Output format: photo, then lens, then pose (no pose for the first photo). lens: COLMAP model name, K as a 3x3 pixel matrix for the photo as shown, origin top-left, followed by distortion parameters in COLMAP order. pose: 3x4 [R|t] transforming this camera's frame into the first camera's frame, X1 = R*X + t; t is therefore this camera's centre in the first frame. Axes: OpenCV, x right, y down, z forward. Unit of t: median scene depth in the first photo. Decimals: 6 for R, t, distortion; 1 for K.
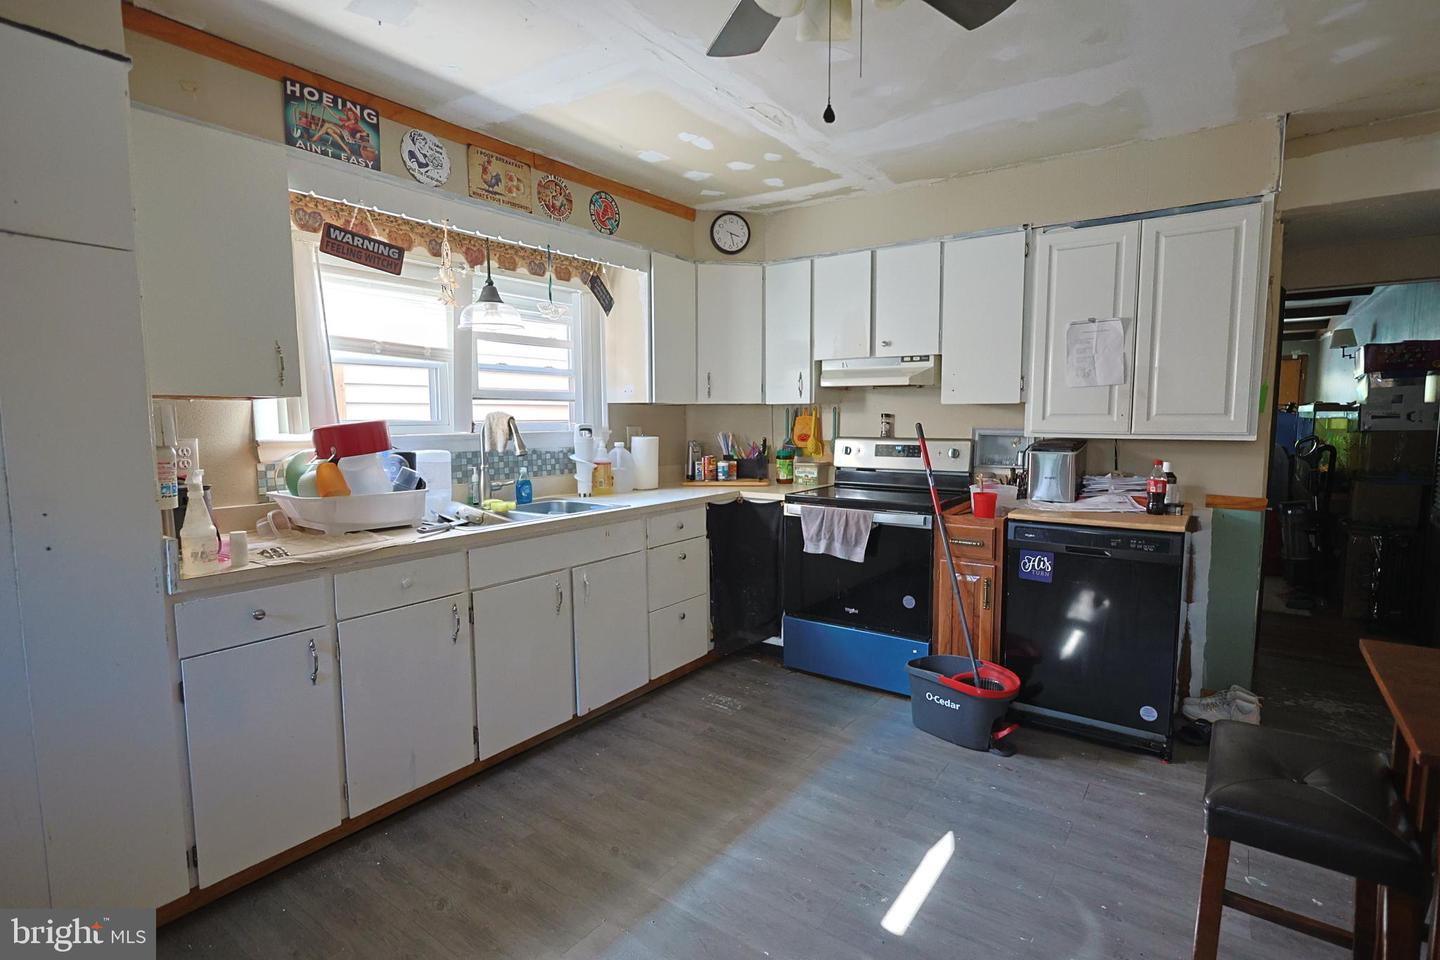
lens RADIAL K [[695.8, 0, 722.0], [0, 695.8, 480.6], [0, 0, 1]] dist [-0.003513, -0.000713]
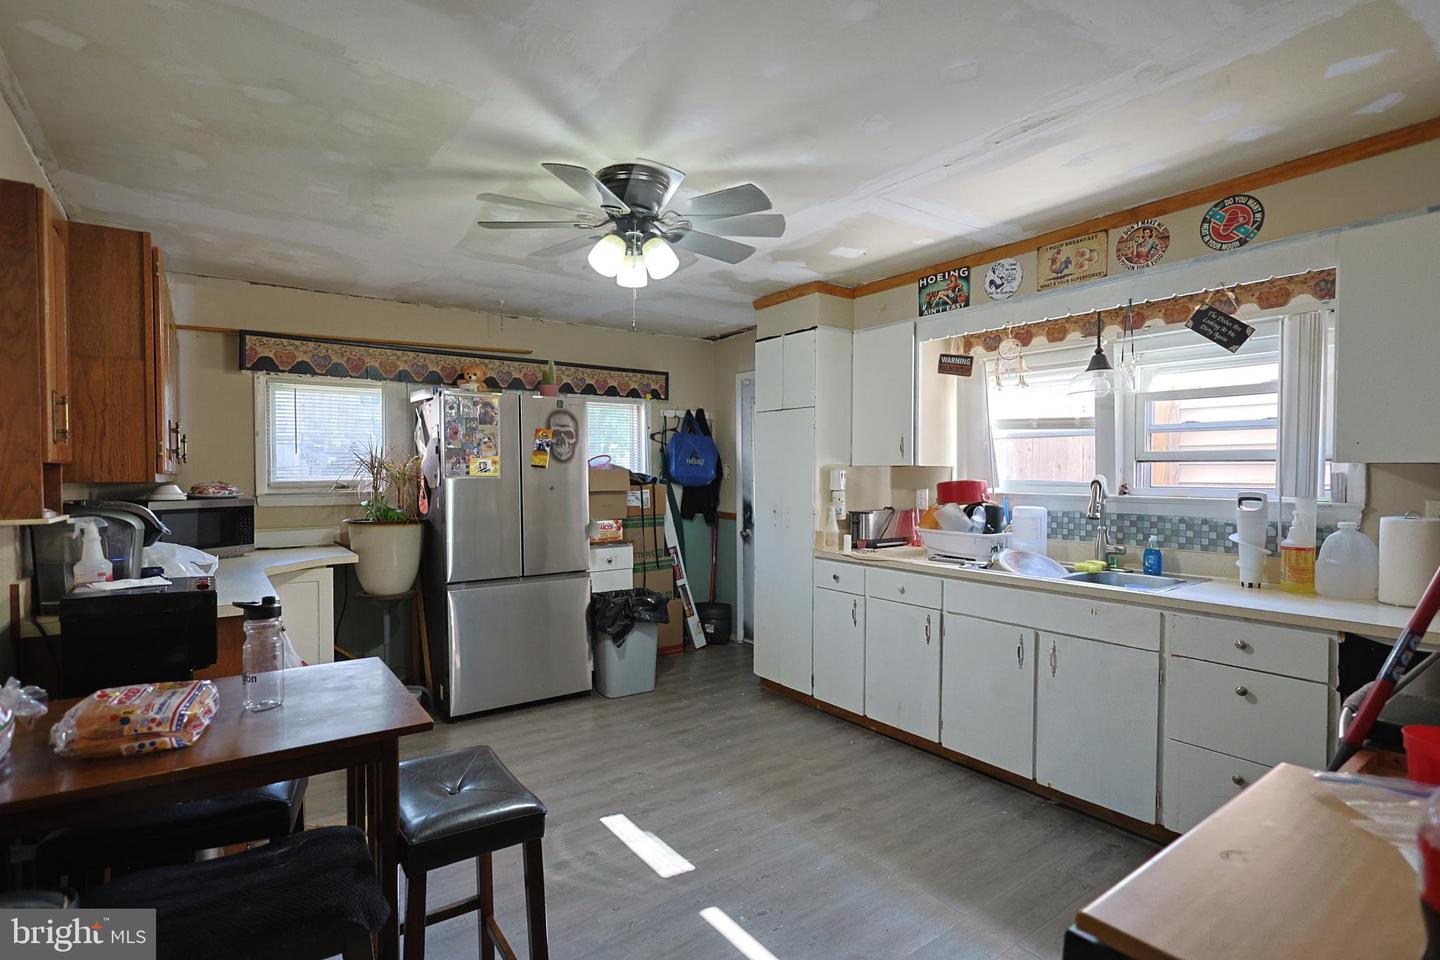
lens RADIAL K [[695.8, 0, 720.3], [0, 695.8, 482.3], [0, 0, 1]] dist [-0.003513, -0.000713]
pose [[-0.302076, 0.025010, -0.952956, 0.936470], [-0.084475, 0.995021, 0.052891, -0.109896], [0.949533, 0.096478, -0.298460, 0.893551]]
